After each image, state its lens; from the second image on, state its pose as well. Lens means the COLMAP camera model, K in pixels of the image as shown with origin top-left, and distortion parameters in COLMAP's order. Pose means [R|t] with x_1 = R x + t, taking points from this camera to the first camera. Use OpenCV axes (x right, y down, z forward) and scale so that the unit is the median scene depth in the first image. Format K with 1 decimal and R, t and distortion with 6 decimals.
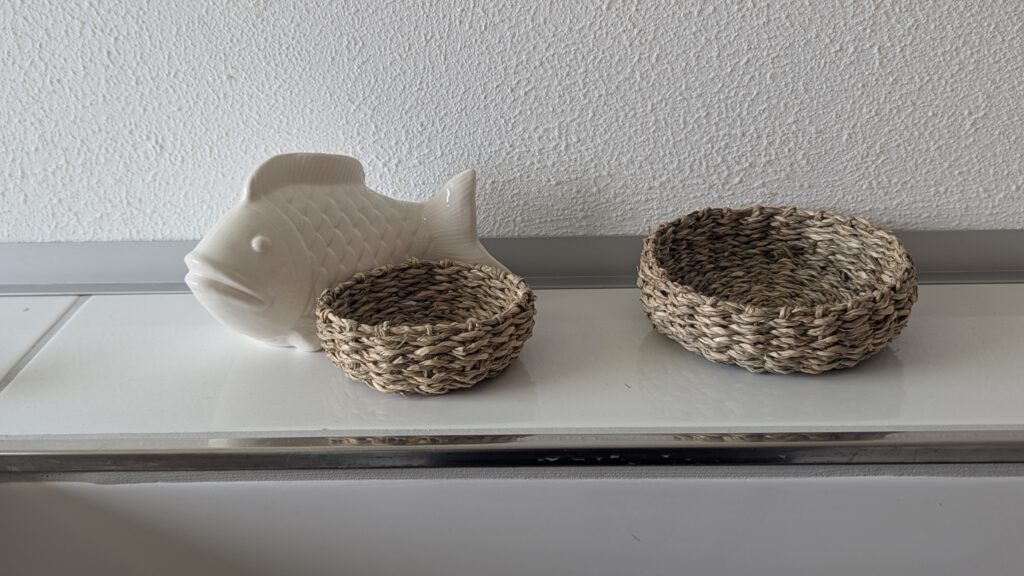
lens RADIAL K [[1165.3, 0, 512.0], [0, 1165.3, 288.0], [0, 0, 1]] dist [0.173134, -0.705893]
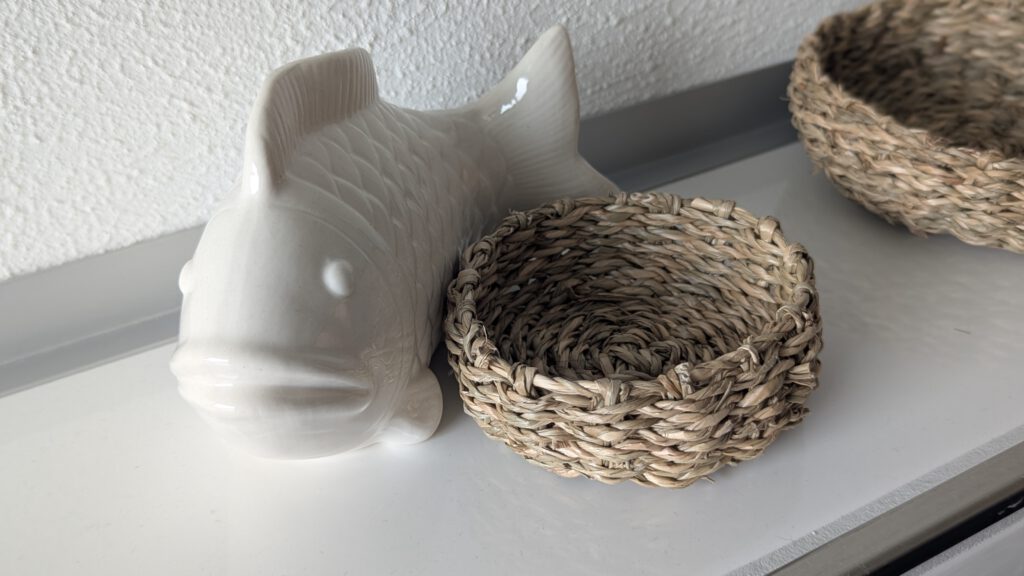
lens RADIAL K [[1165.3, 0, 512.0], [0, 1165.3, 288.0], [0, 0, 1]] dist [0.173134, -0.705893]
pose [[0.848077, -0.288189, 0.444649, -0.319826], [0.203882, 0.952034, 0.228175, -0.110266], [-0.489079, -0.102854, 0.866154, 0.499438]]
